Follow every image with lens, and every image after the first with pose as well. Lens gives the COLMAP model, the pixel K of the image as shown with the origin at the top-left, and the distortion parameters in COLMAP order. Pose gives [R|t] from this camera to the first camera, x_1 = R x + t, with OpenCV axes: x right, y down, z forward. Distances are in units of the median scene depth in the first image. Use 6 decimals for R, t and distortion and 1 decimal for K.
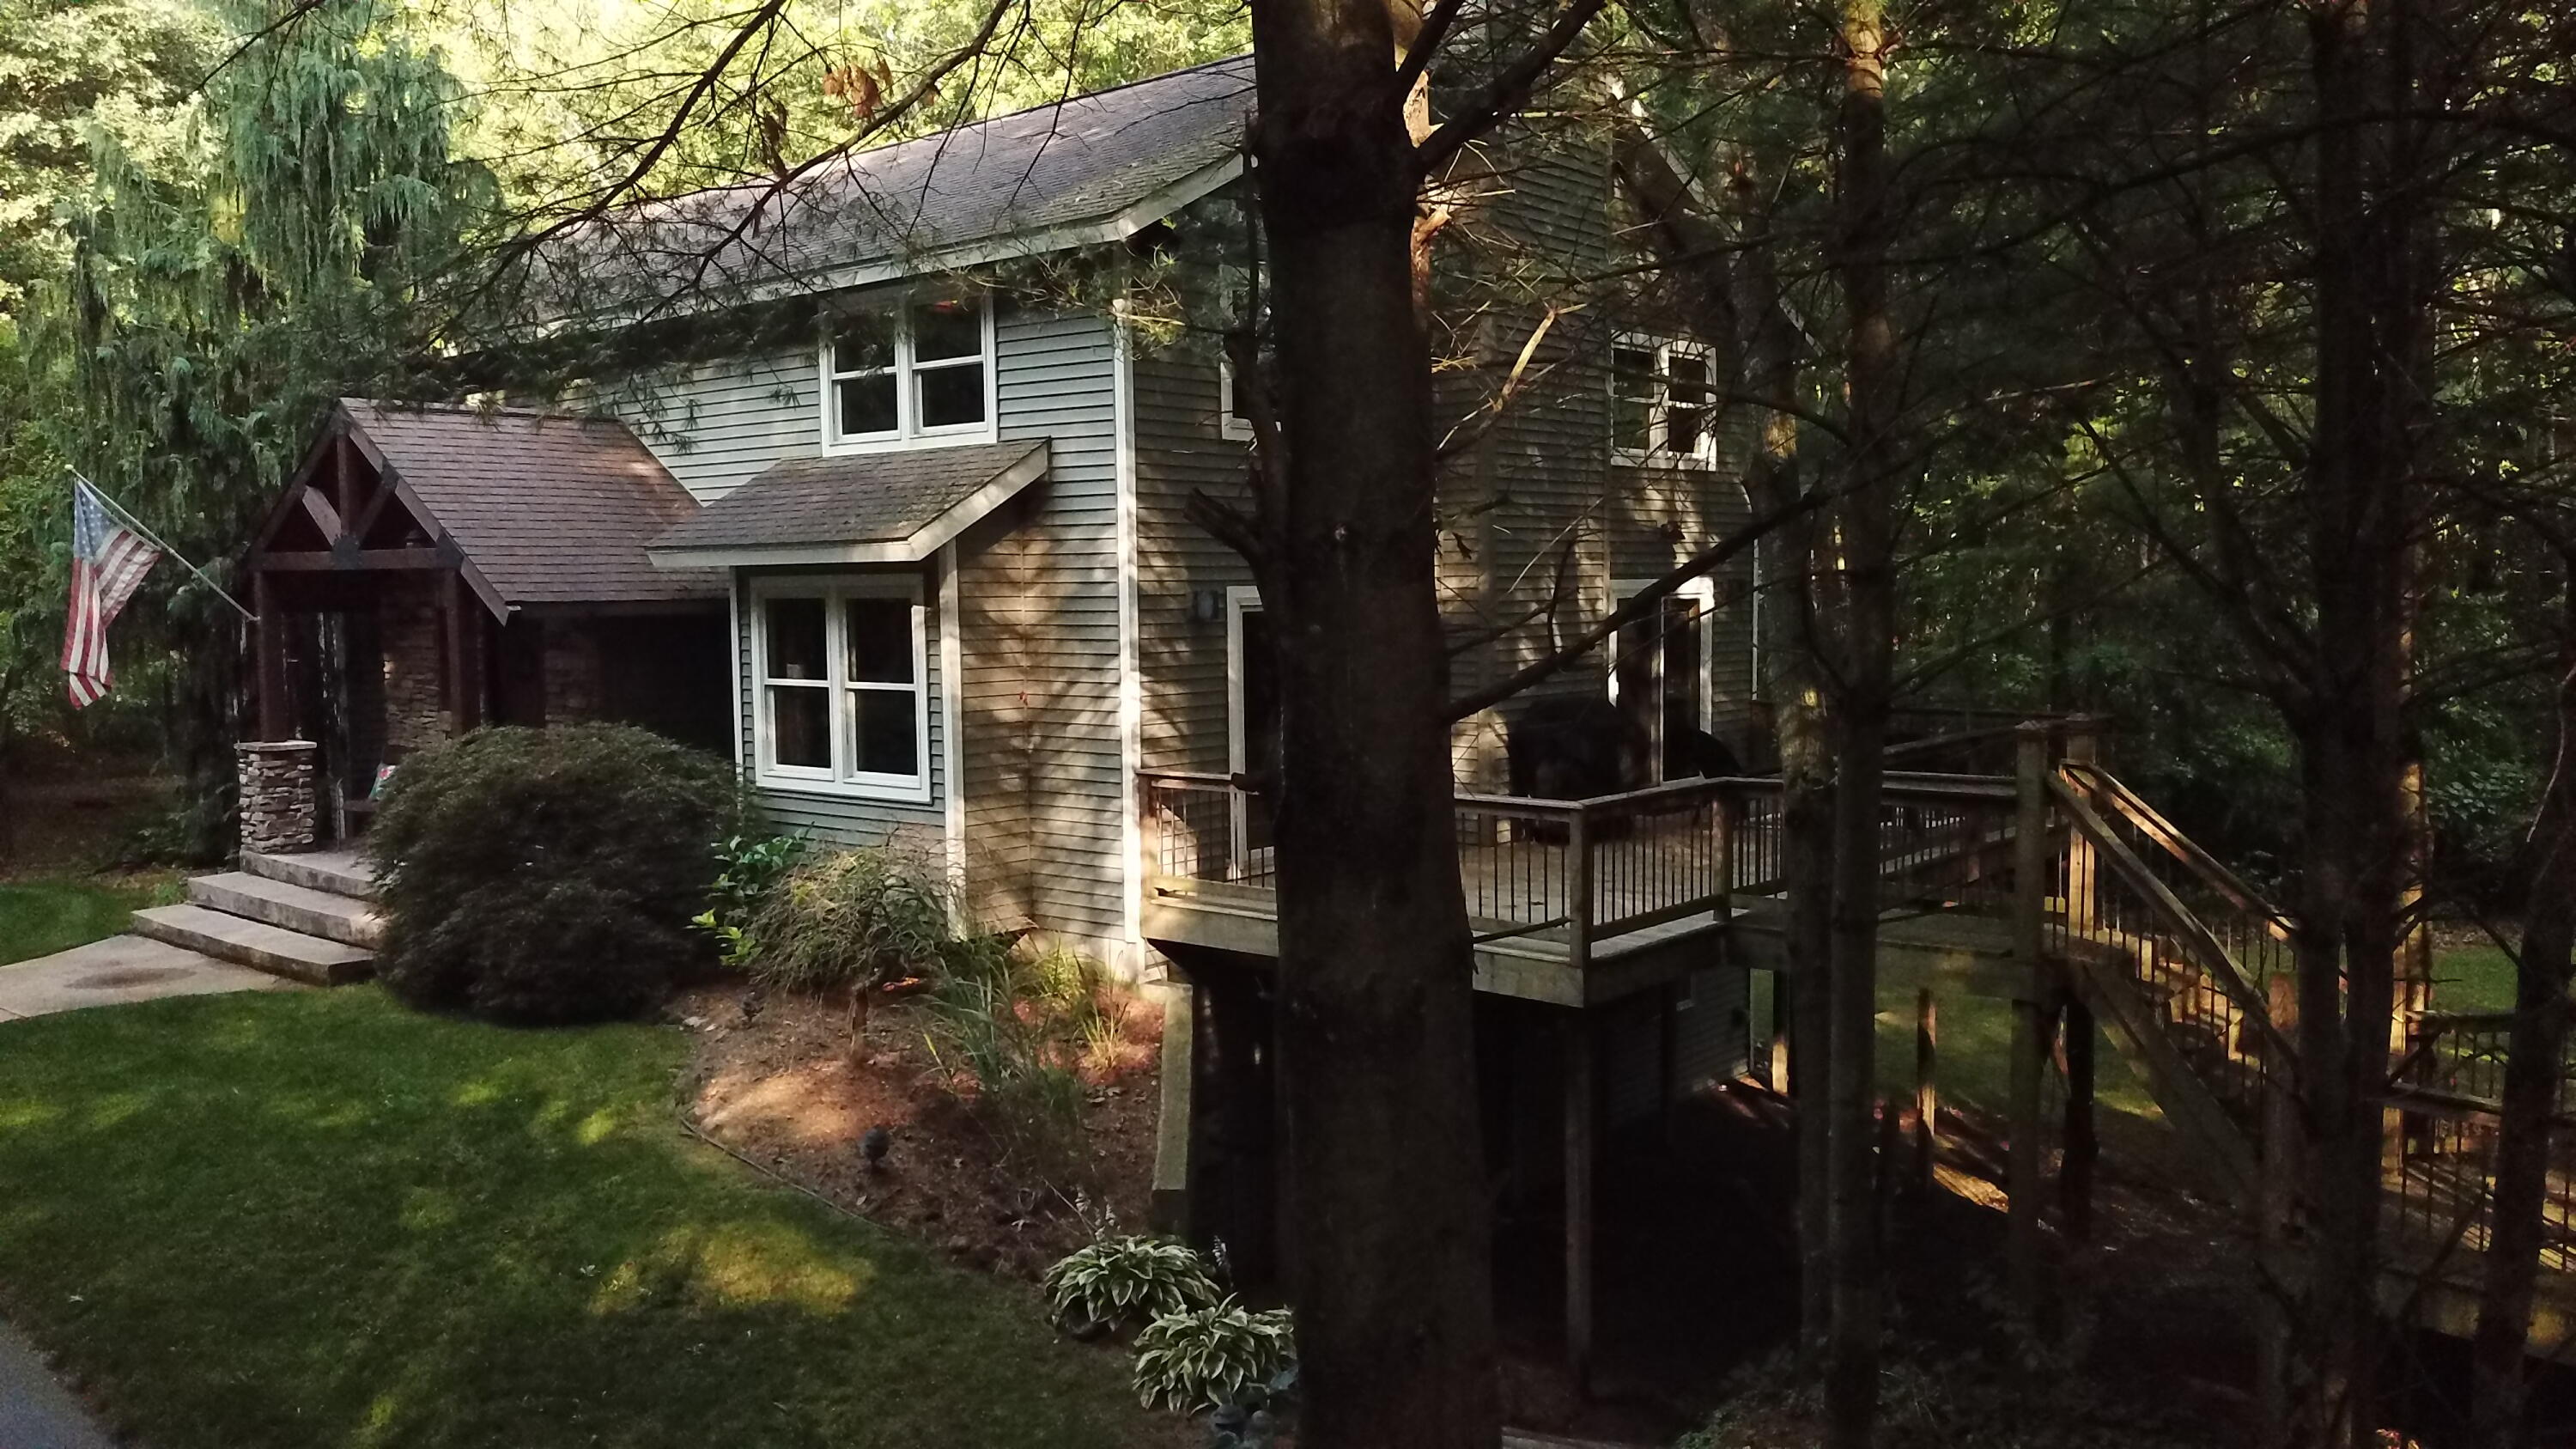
lens RADIAL K [[1941.8, 0, 1268.4], [0, 1941.8, 746.4], [0, 0, 1]] dist [-0.001026, -0.001033]
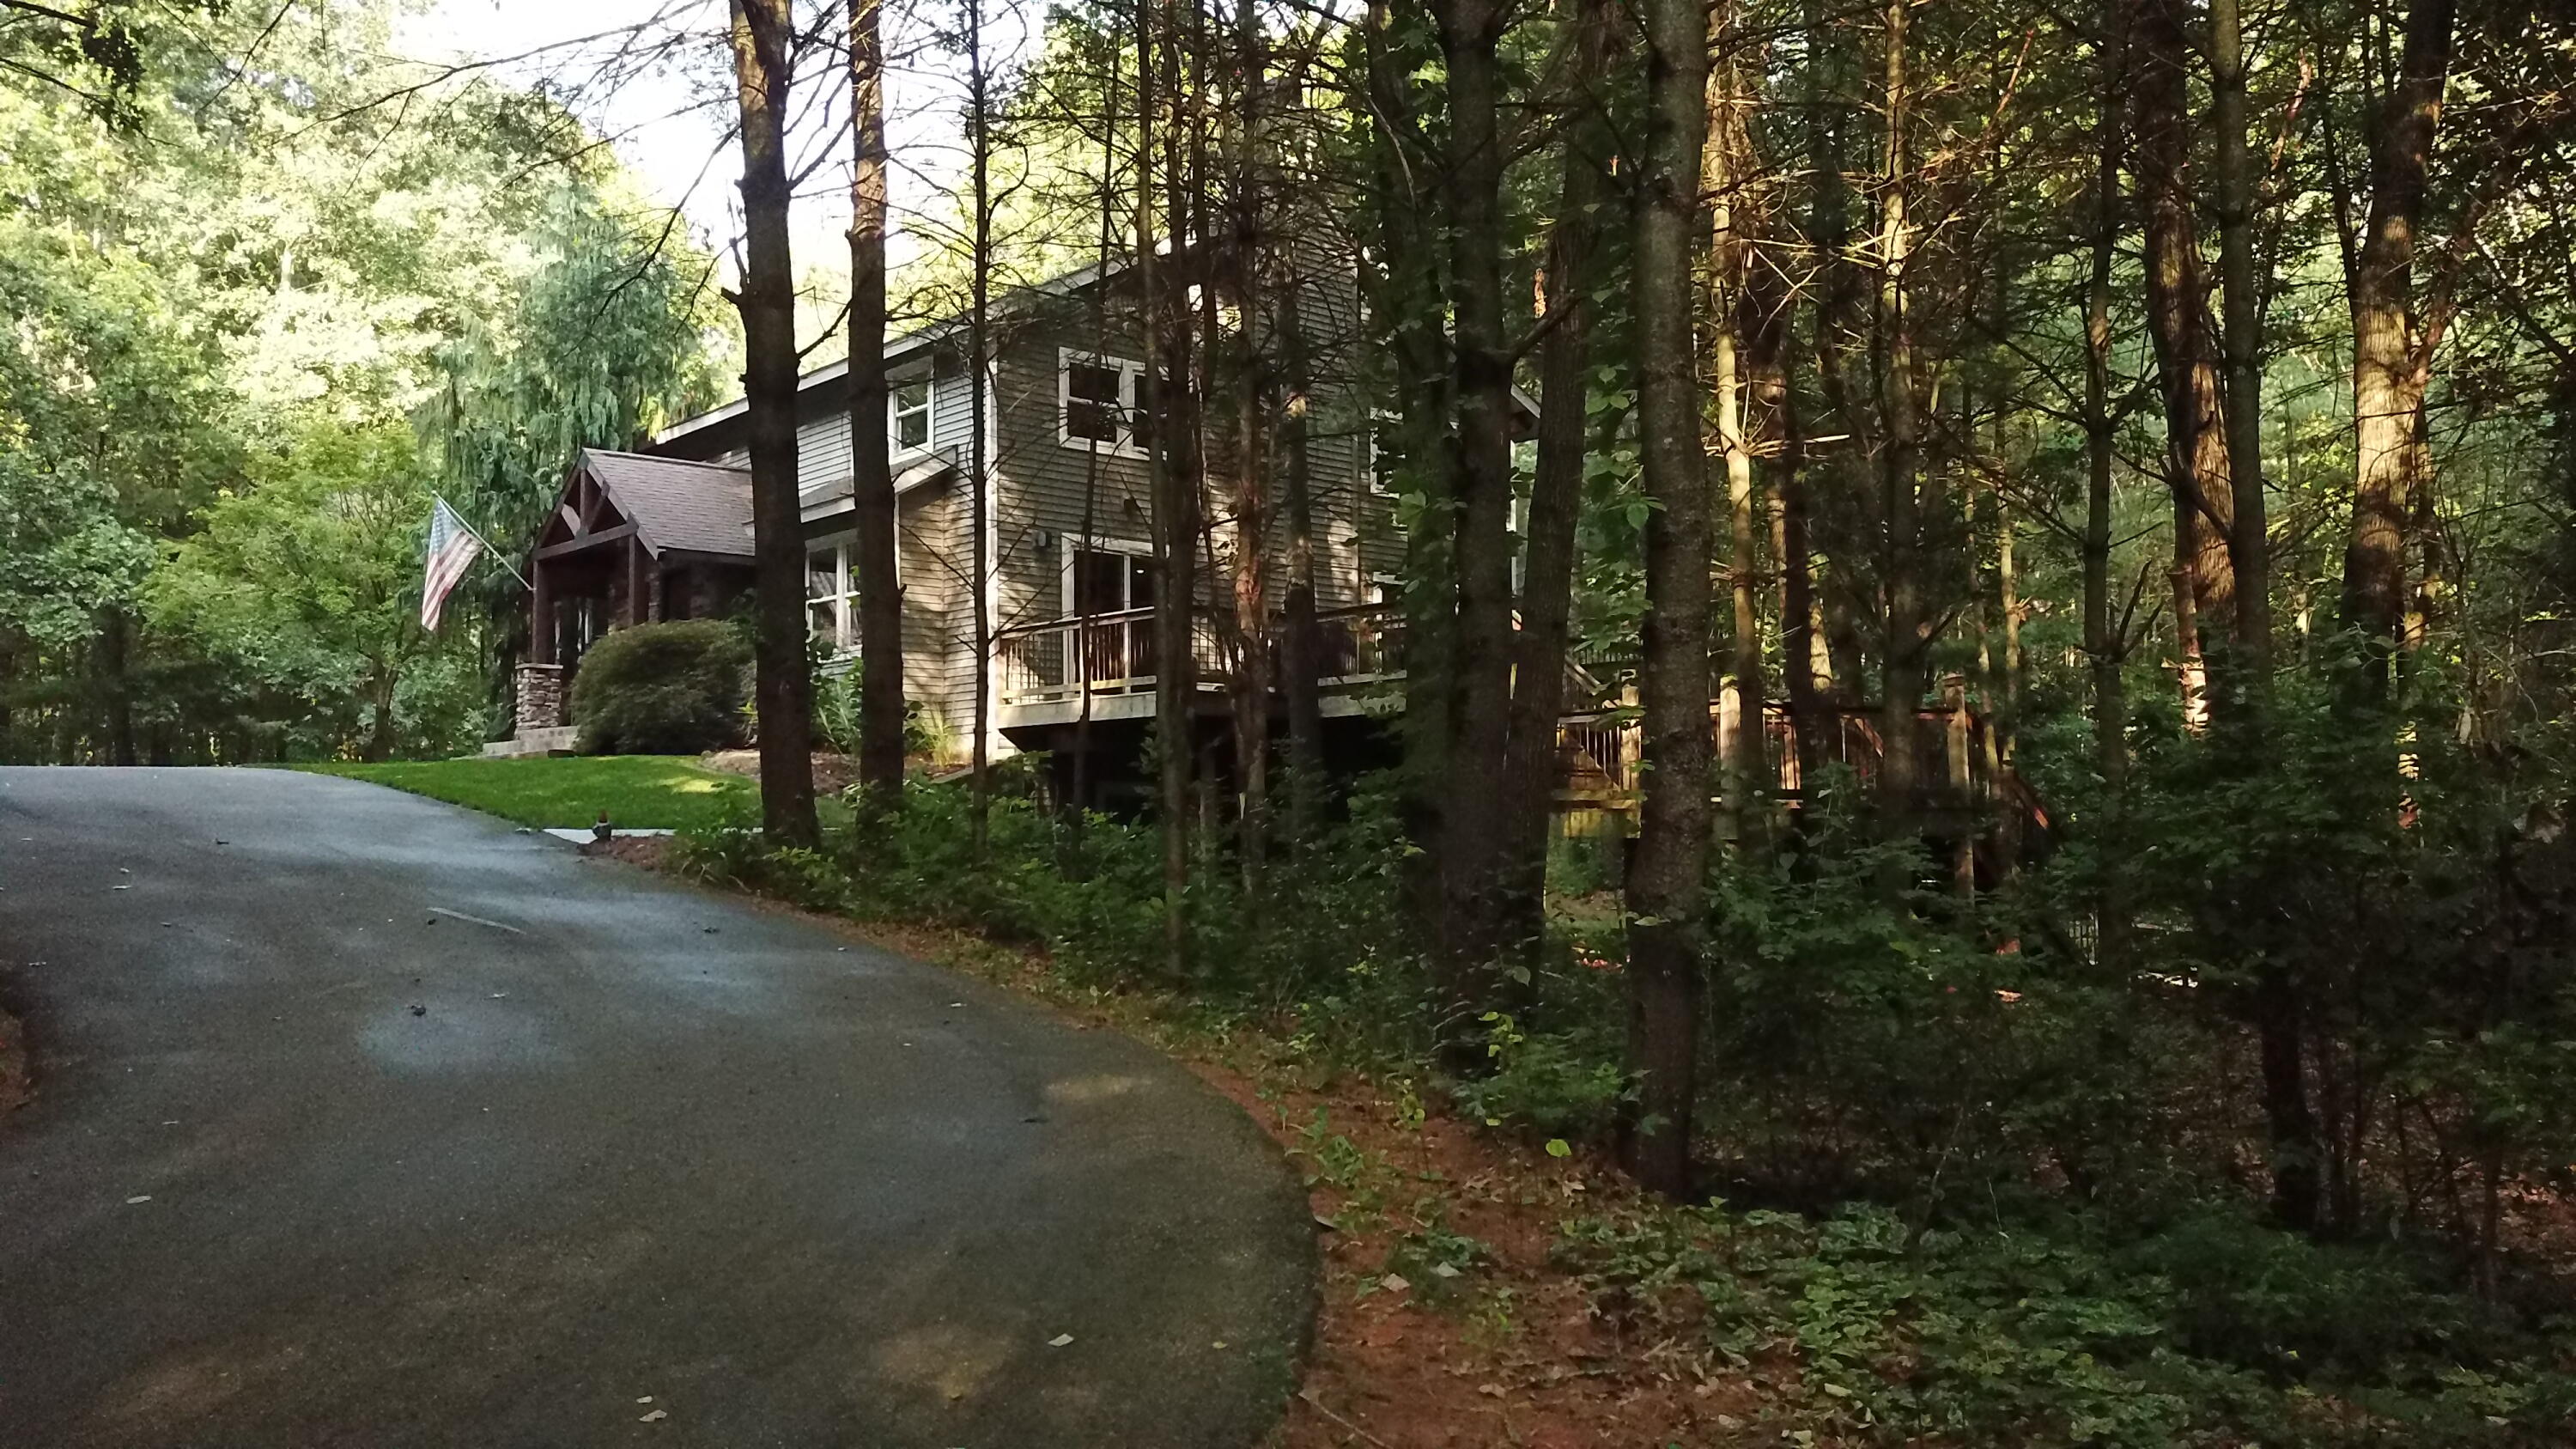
lens RADIAL K [[1941.8, 0, 1304.0], [0, 1941.8, 710.1], [0, 0, 1]] dist [-0.001026, -0.001033]
pose [[0.990416, -0.008291, -0.137866, 0.374502], [-0.011622, 0.989654, -0.143006, 0.278032], [0.137625, 0.143238, 0.980073, -0.543407]]
